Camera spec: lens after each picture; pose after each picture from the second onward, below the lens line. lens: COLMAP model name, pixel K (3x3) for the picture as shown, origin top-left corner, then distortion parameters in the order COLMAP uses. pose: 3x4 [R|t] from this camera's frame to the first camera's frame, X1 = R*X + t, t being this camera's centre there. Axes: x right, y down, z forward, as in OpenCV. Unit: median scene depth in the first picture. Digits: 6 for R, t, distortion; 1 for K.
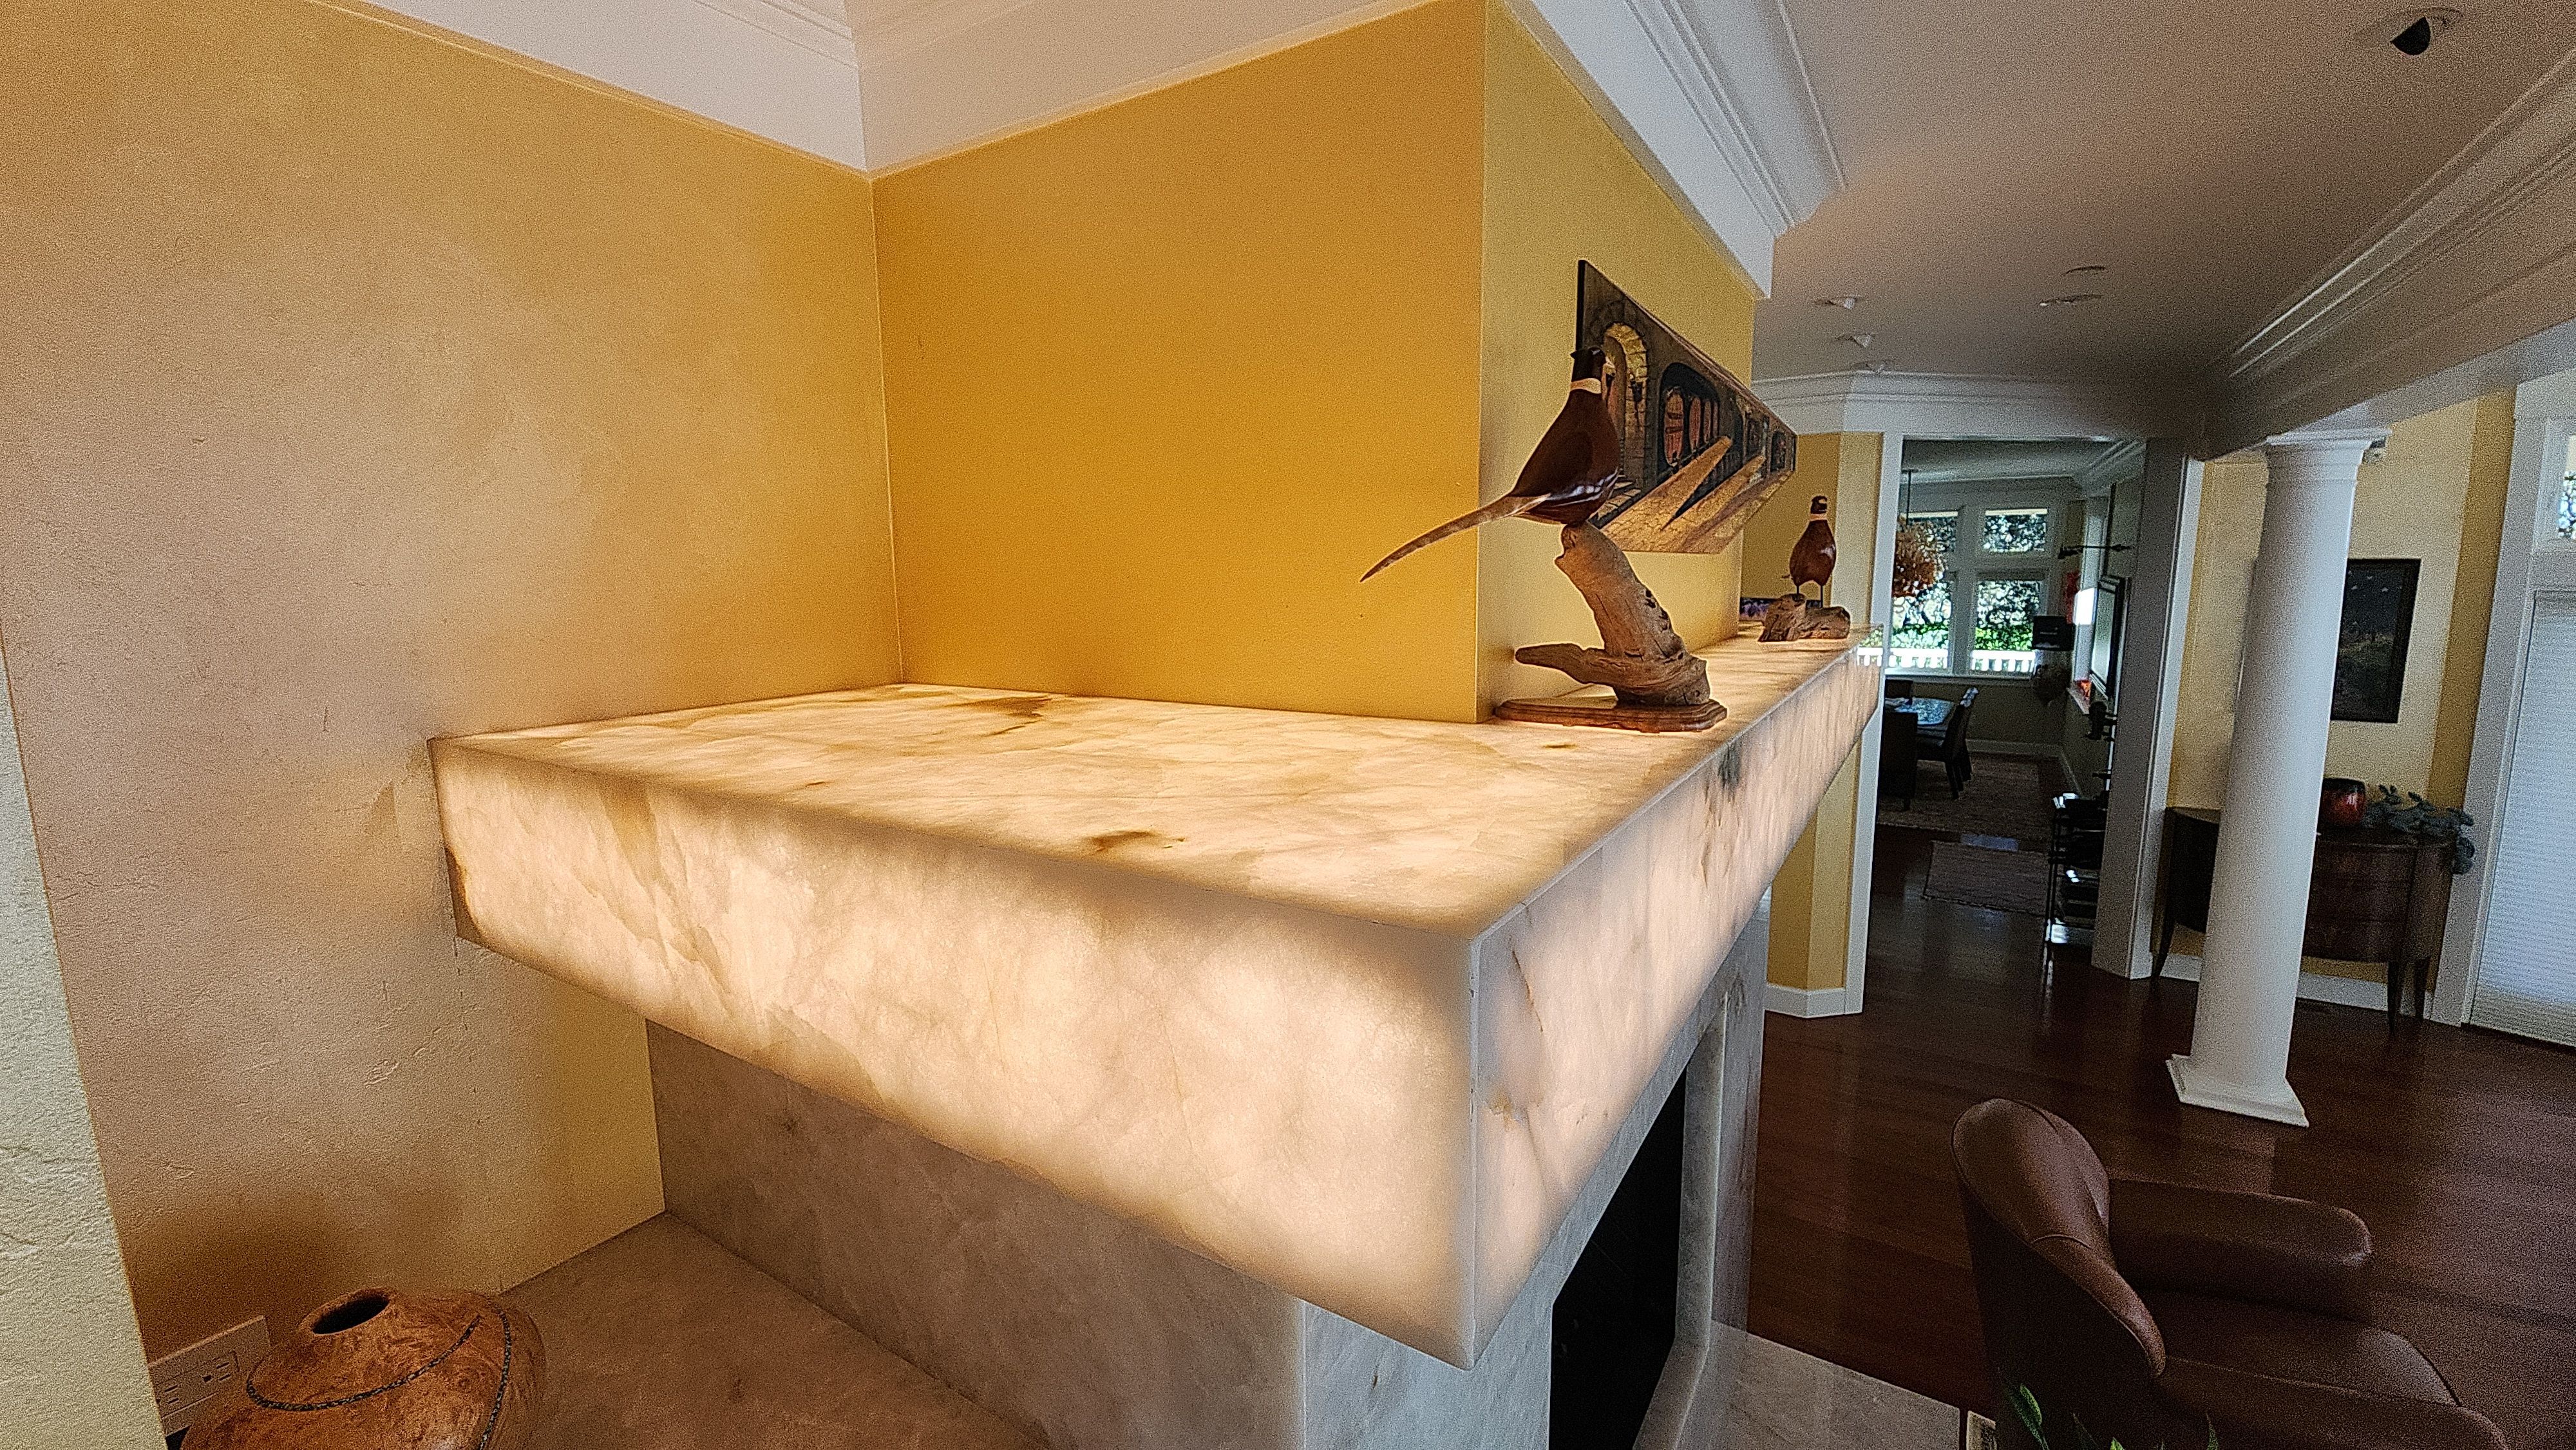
lens RADIAL K [[1054.2, 0, 1290.0], [0, 1054.2, 723.7], [0, 0, 1]] dist [0.007959, -0.005090]
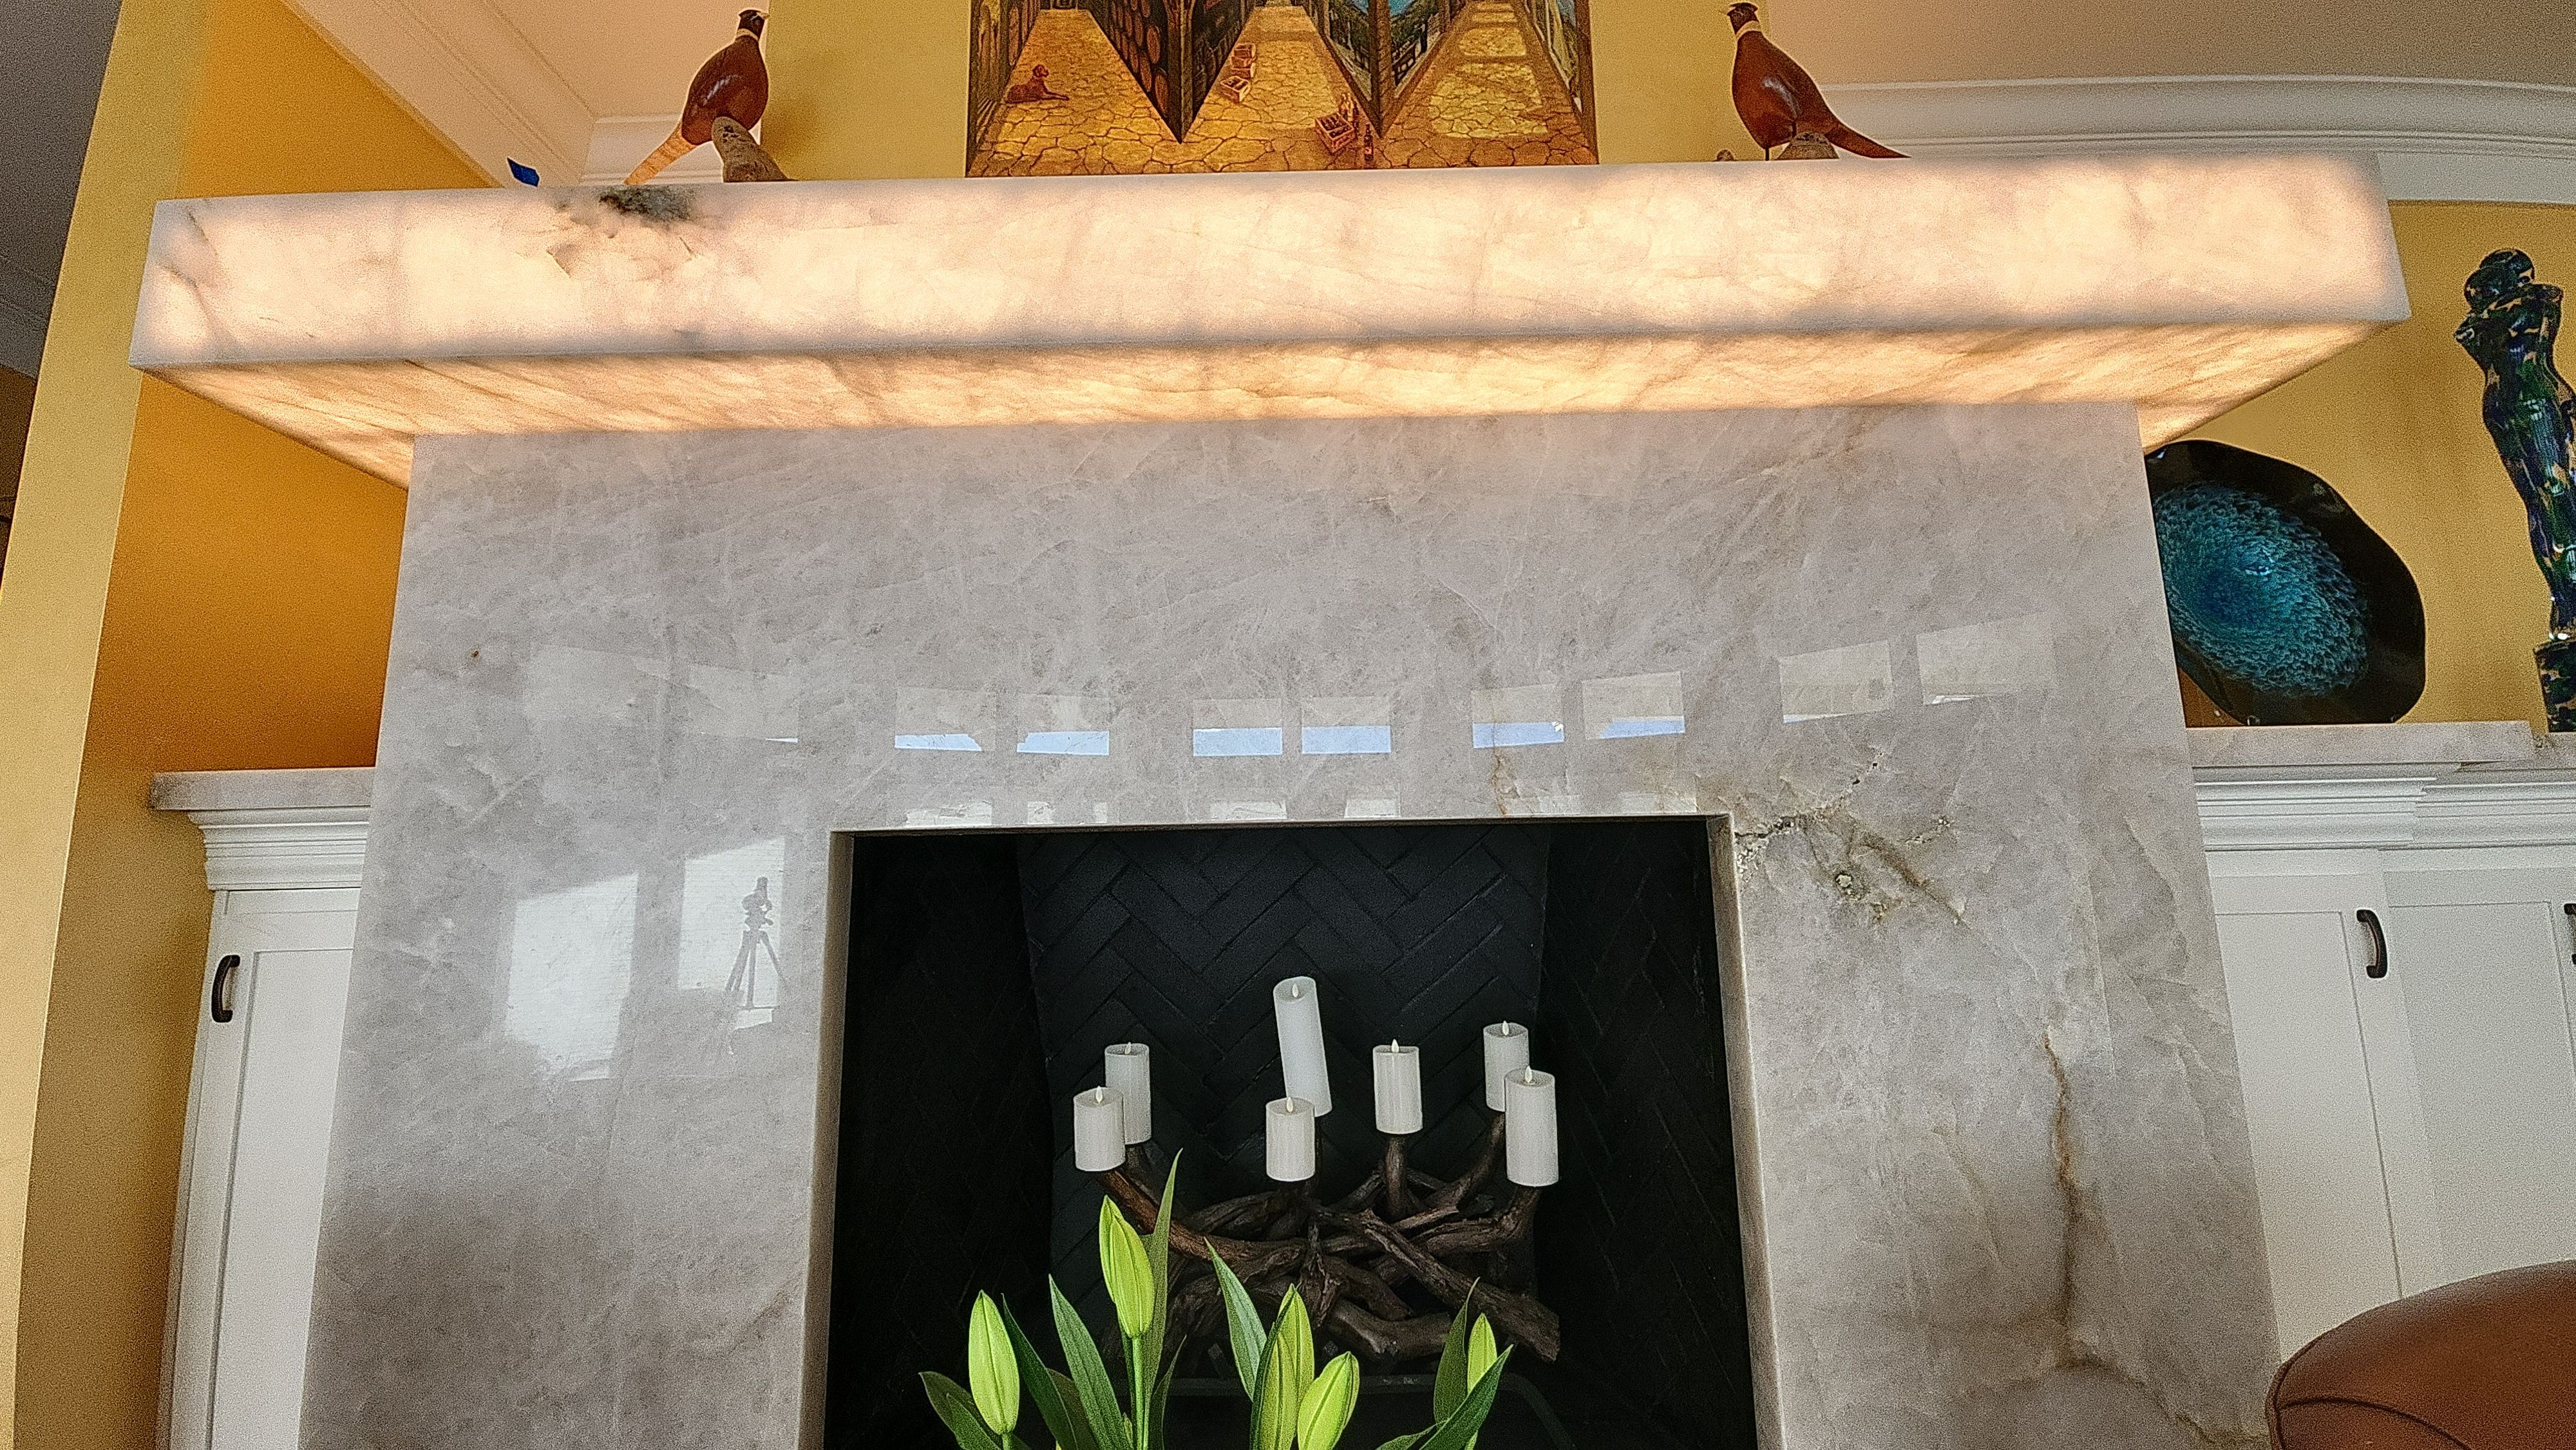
lens RADIAL K [[1054.2, 0, 1287.7], [0, 1054.2, 722.0], [0, 0, 1]] dist [0.007959, -0.005090]
pose [[0.528798, -0.133529, -0.838178, 1.354939], [-0.114590, 0.967273, -0.226389, 0.635871], [0.840976, 0.215761, 0.496191, 0.854313]]
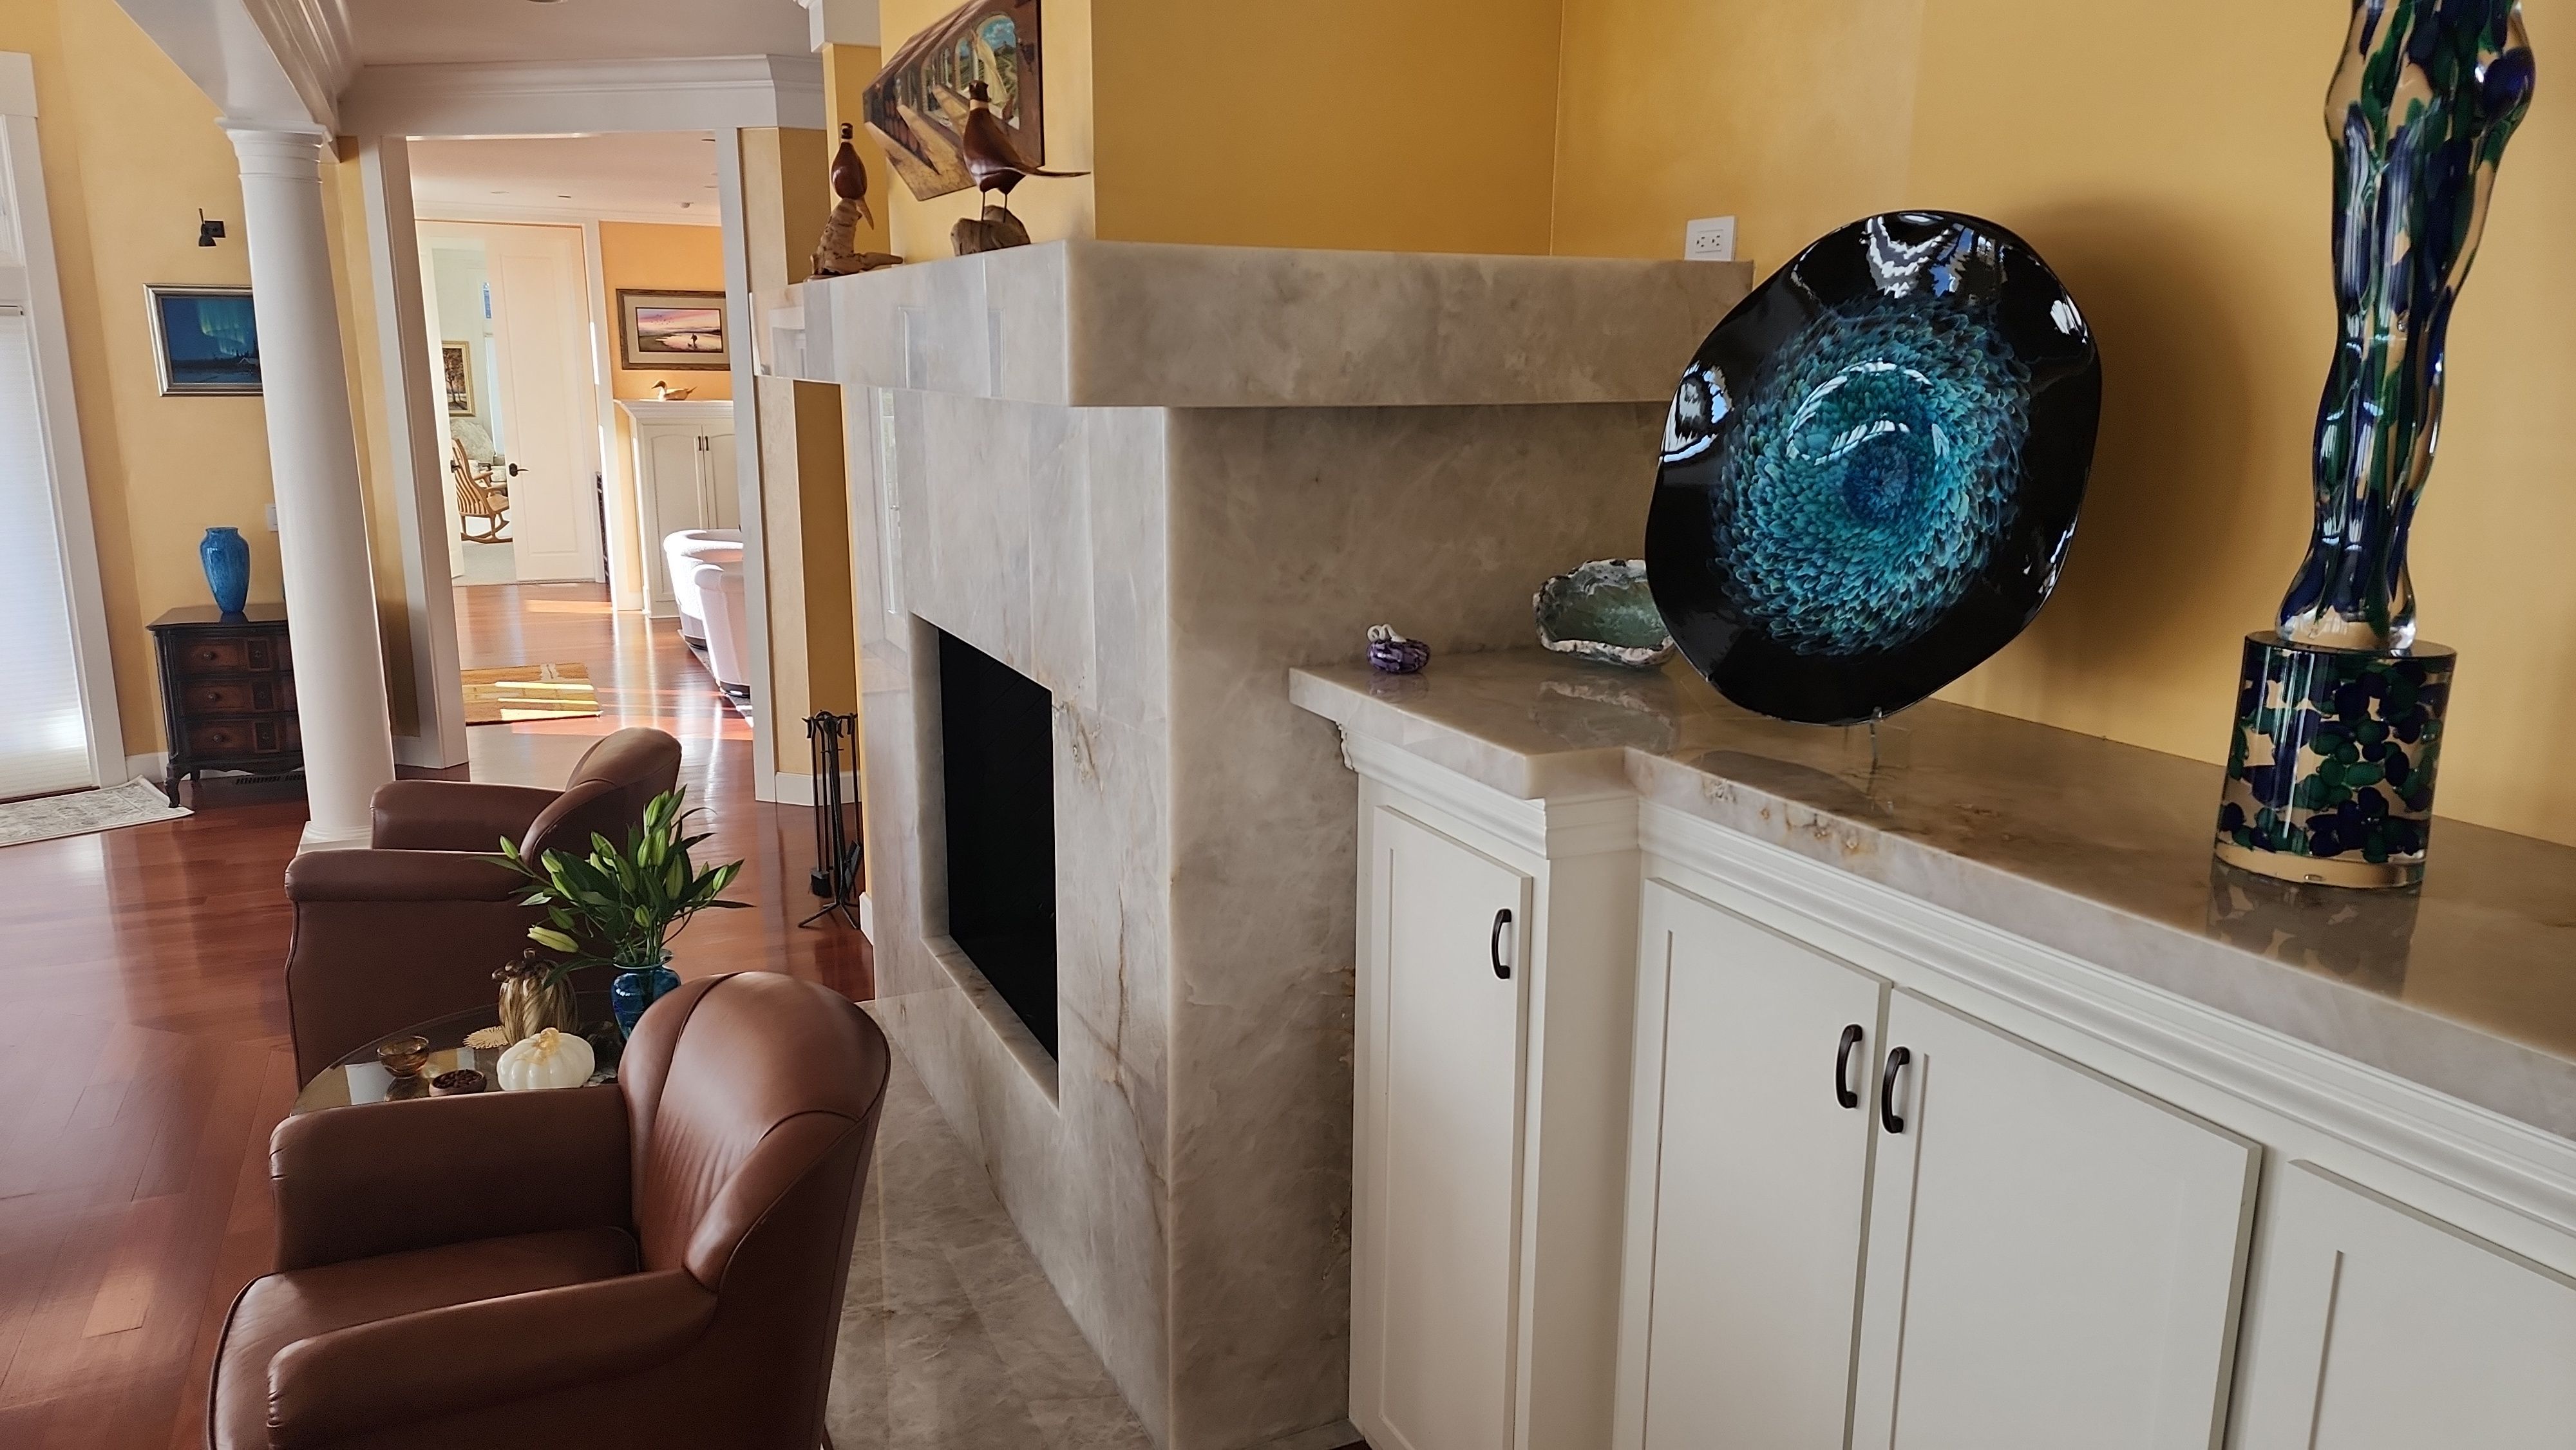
lens RADIAL K [[1715.6, 0, 1262.9], [0, 1715.6, 731.5], [0, 0, 1]] dist [0.080167, -0.070839]
pose [[-0.541535, 0.189735, -0.818987, 2.555627], [-0.122583, 0.945965, 0.300207, -0.269756], [0.831693, 0.262967, -0.489015, 3.187844]]
